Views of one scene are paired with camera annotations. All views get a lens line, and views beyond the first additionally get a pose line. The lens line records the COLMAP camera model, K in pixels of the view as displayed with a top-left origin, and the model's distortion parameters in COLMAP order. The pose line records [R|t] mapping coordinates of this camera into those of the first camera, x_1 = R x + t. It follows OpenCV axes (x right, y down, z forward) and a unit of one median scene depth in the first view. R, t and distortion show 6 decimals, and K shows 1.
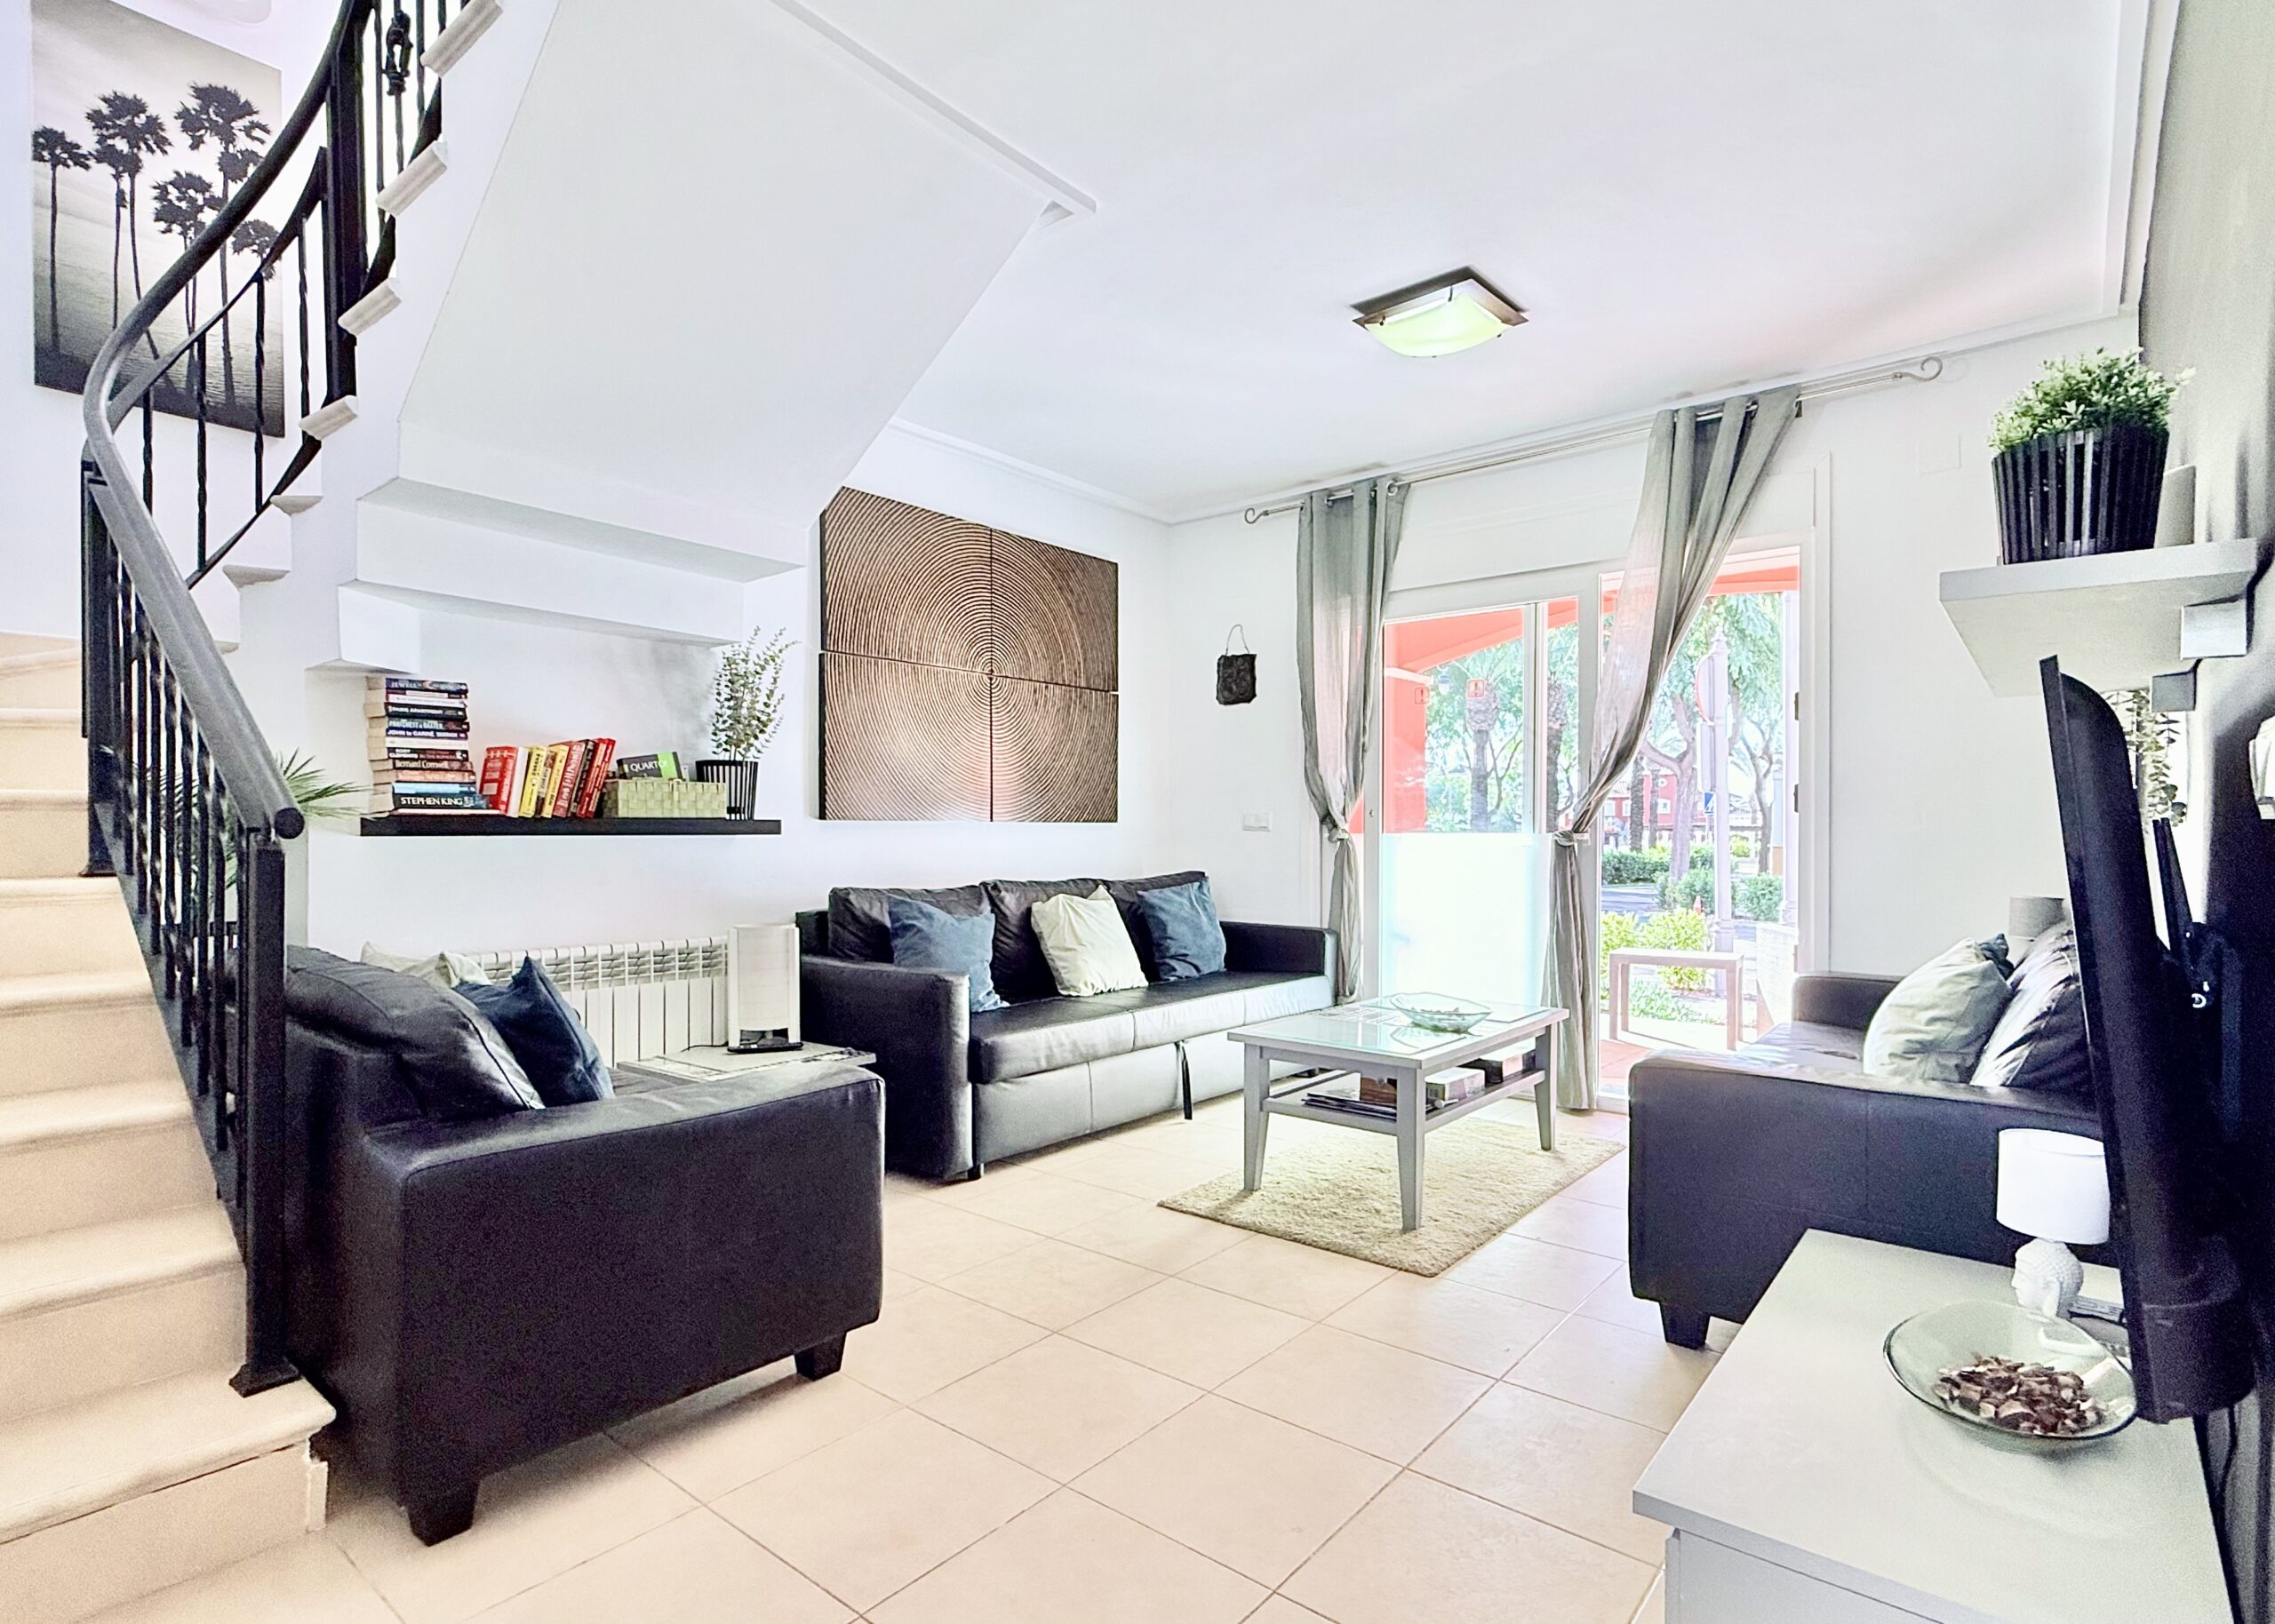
lens RADIAL K [[1130.7, 0, 1138.4], [0, 1130.7, 845.1], [0, 0, 1]] dist [0.000169, -0.000110]
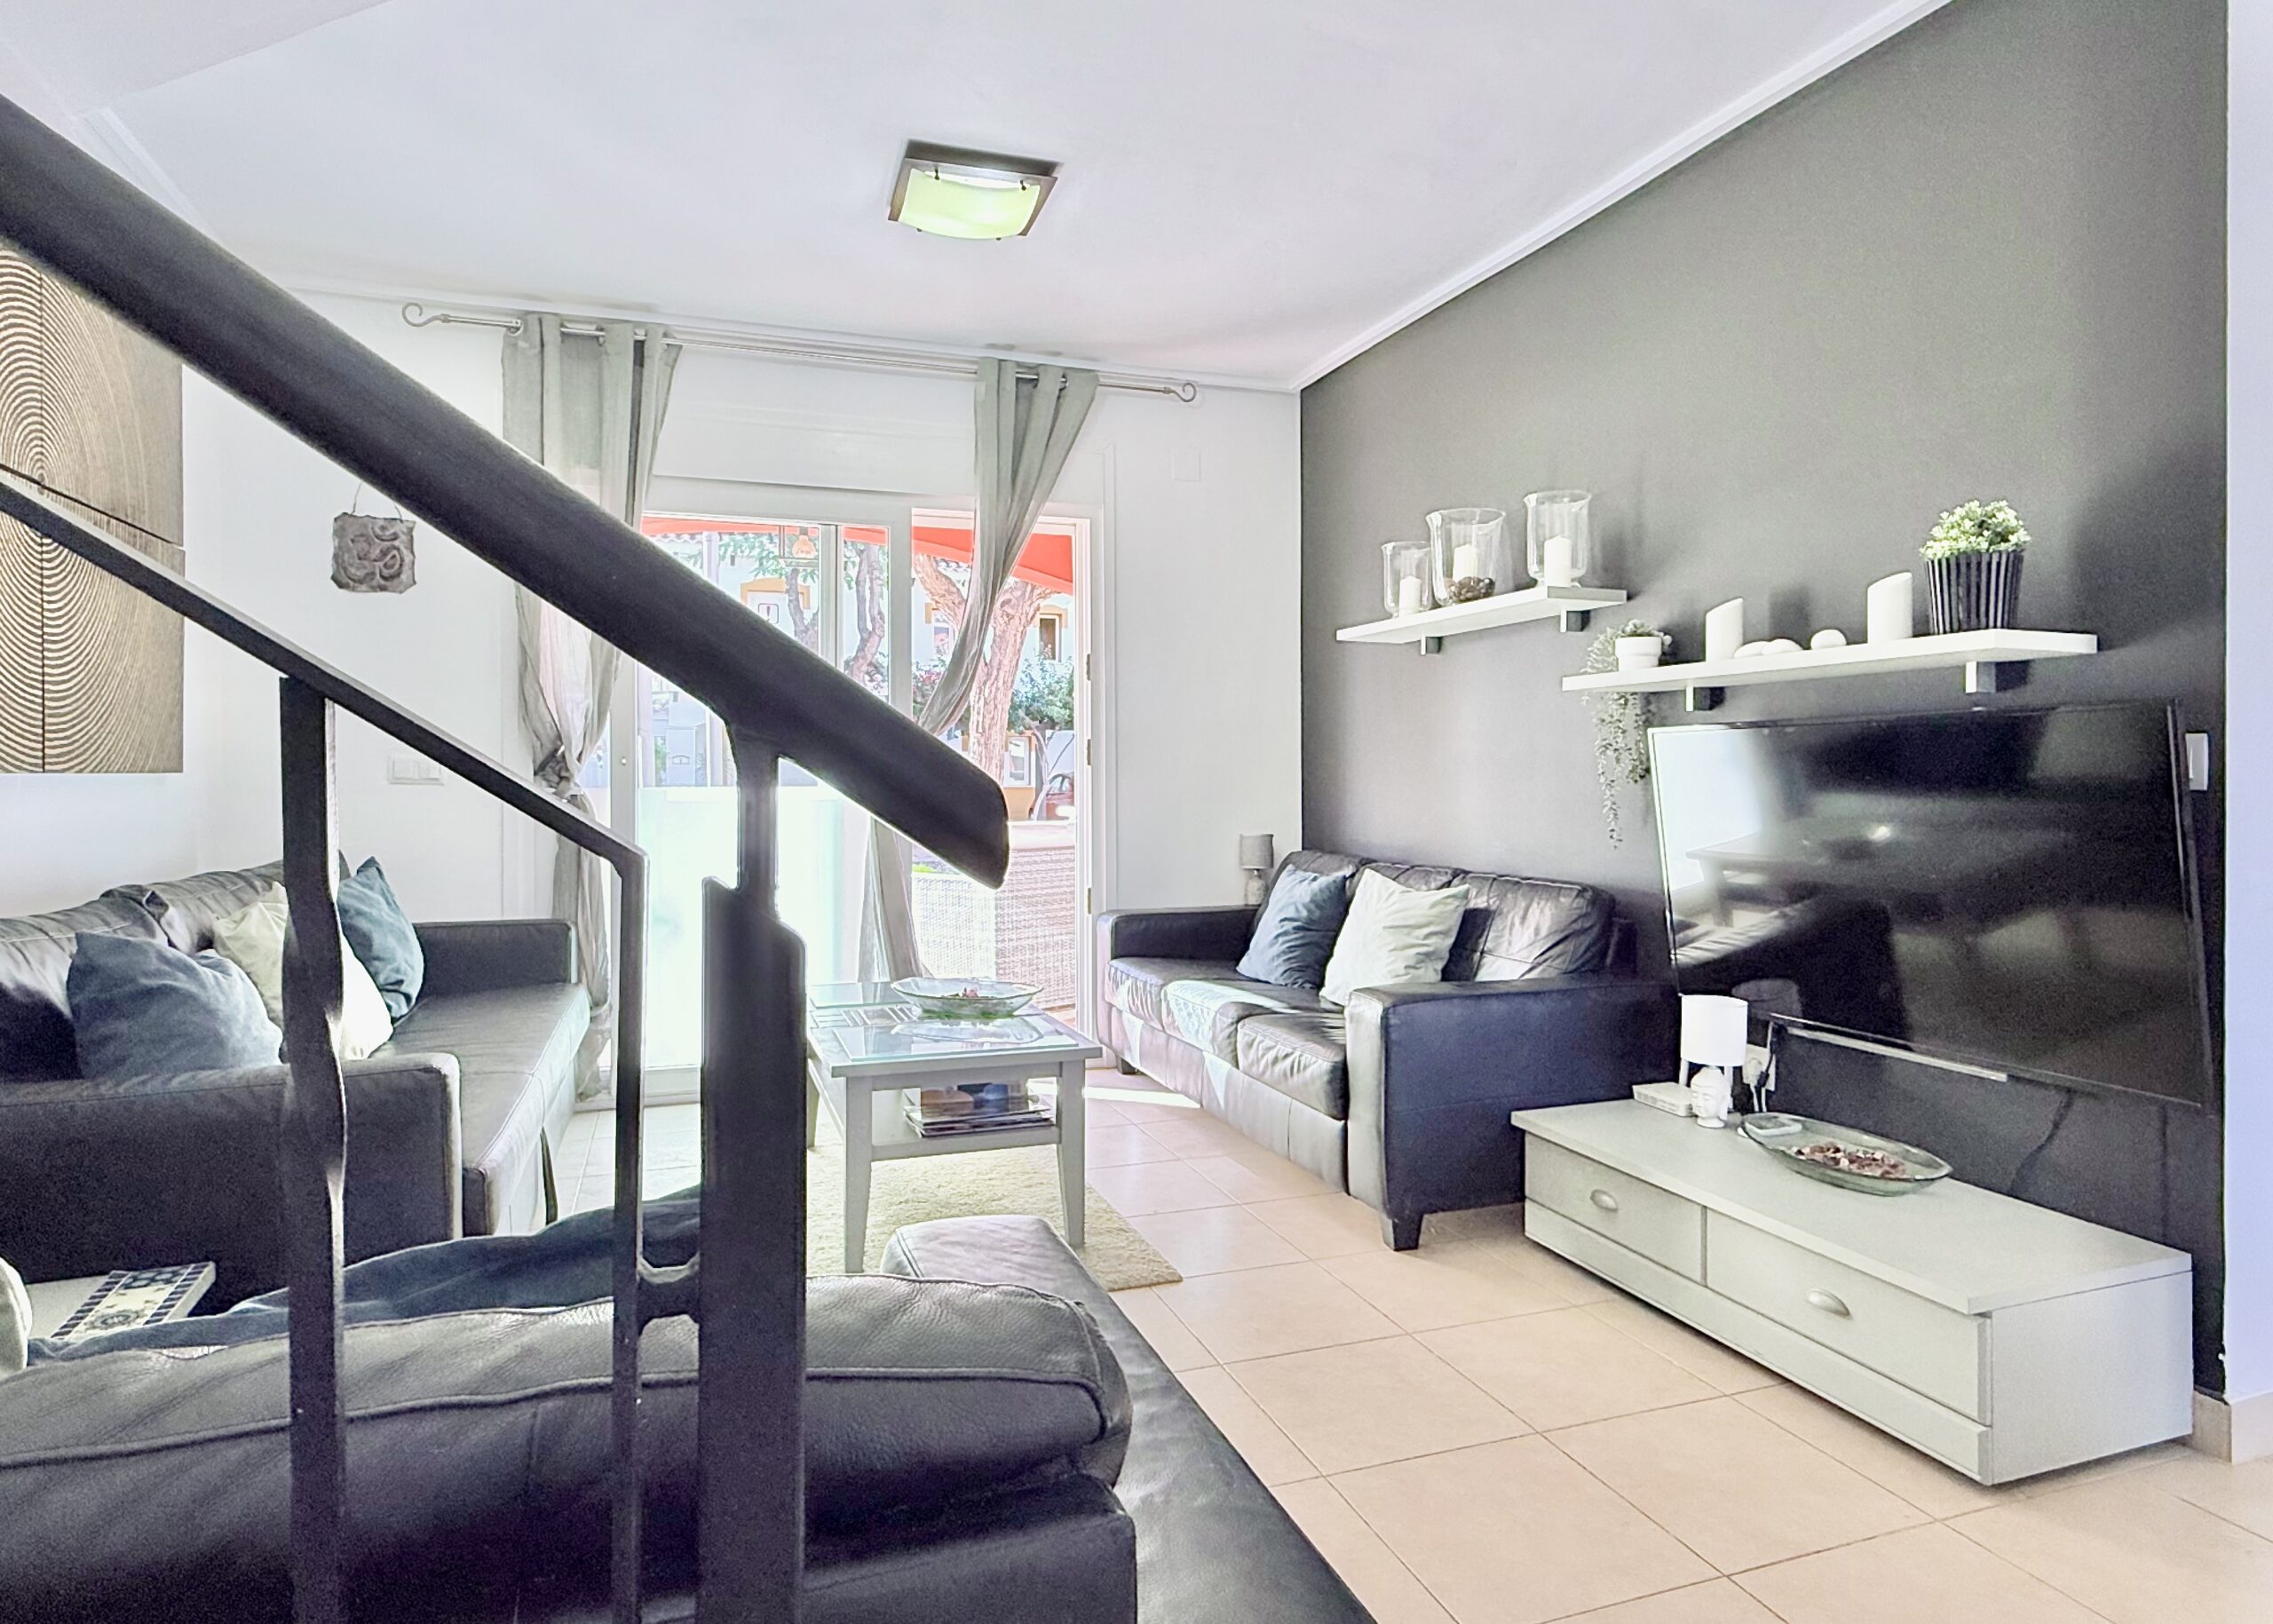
lens RADIAL K [[1267.9, 0, 1127.9], [0, 1267.9, 783.1], [0, 0, 1]] dist [-0.019340, 0.000736]
pose [[0.517465, -0.007558, 0.855671, -0.438673], [0.010638, 0.999941, 0.002399, -0.014924], [-0.855638, 0.007862, 0.517515, 0.347191]]
